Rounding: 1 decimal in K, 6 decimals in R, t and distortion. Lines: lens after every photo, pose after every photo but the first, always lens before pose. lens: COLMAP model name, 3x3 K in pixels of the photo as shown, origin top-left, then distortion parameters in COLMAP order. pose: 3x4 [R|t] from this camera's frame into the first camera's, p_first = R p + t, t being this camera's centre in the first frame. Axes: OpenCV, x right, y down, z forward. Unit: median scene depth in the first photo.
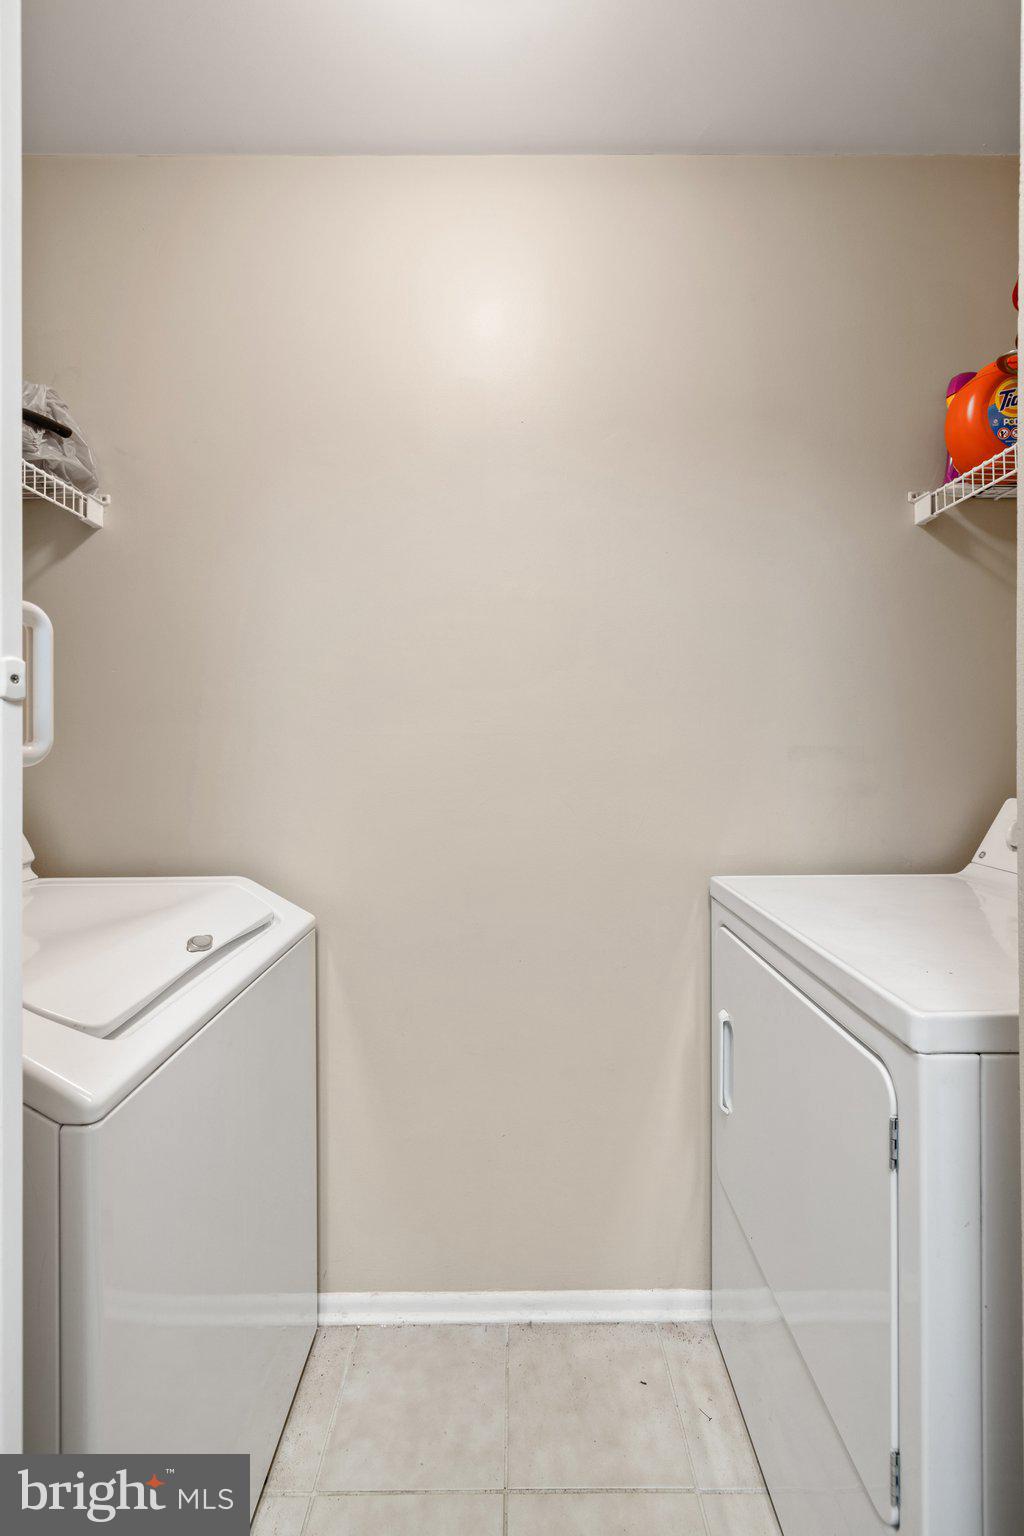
lens RADIAL K [[652.9, 0, 510.5], [0, 652.9, 737.3], [0, 0, 1]] dist [0.000492, -0.000888]
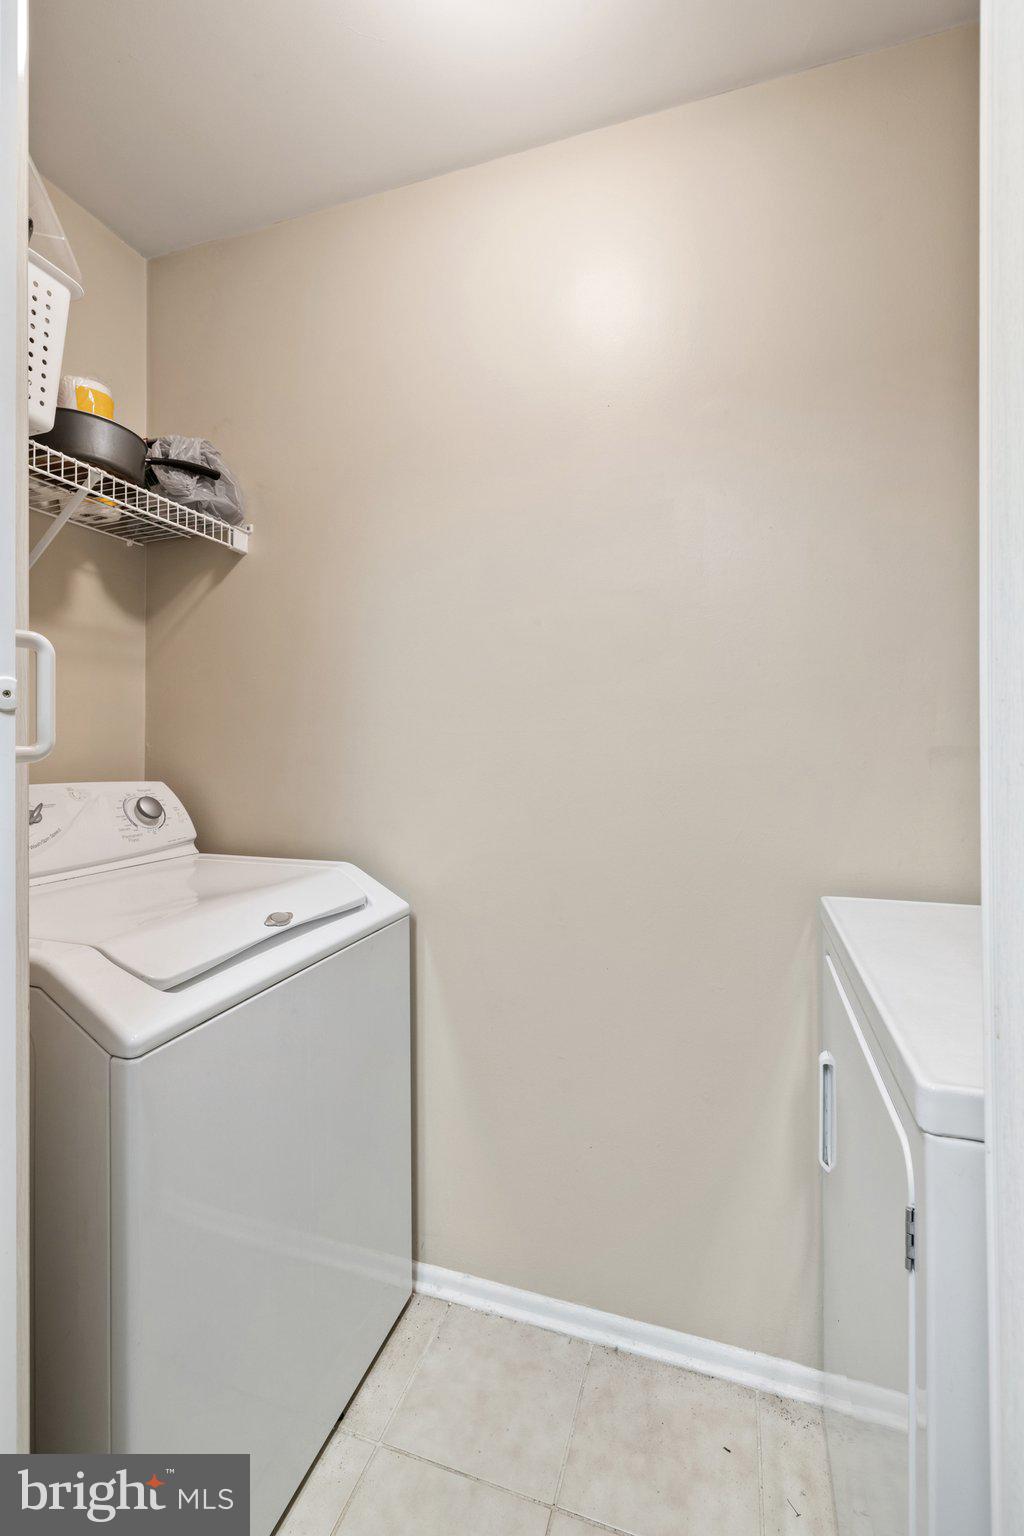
lens RADIAL K [[666.3, 0, 509.6], [0, 666.3, 733.5], [0, 0, 1]] dist [0.002953, -0.001520]
pose [[0.948236, 0.001946, -0.317561, 0.204558], [-0.001213, 0.999996, 0.002504, -0.005887], [0.317564, -0.001989, 0.948235, 0.027982]]
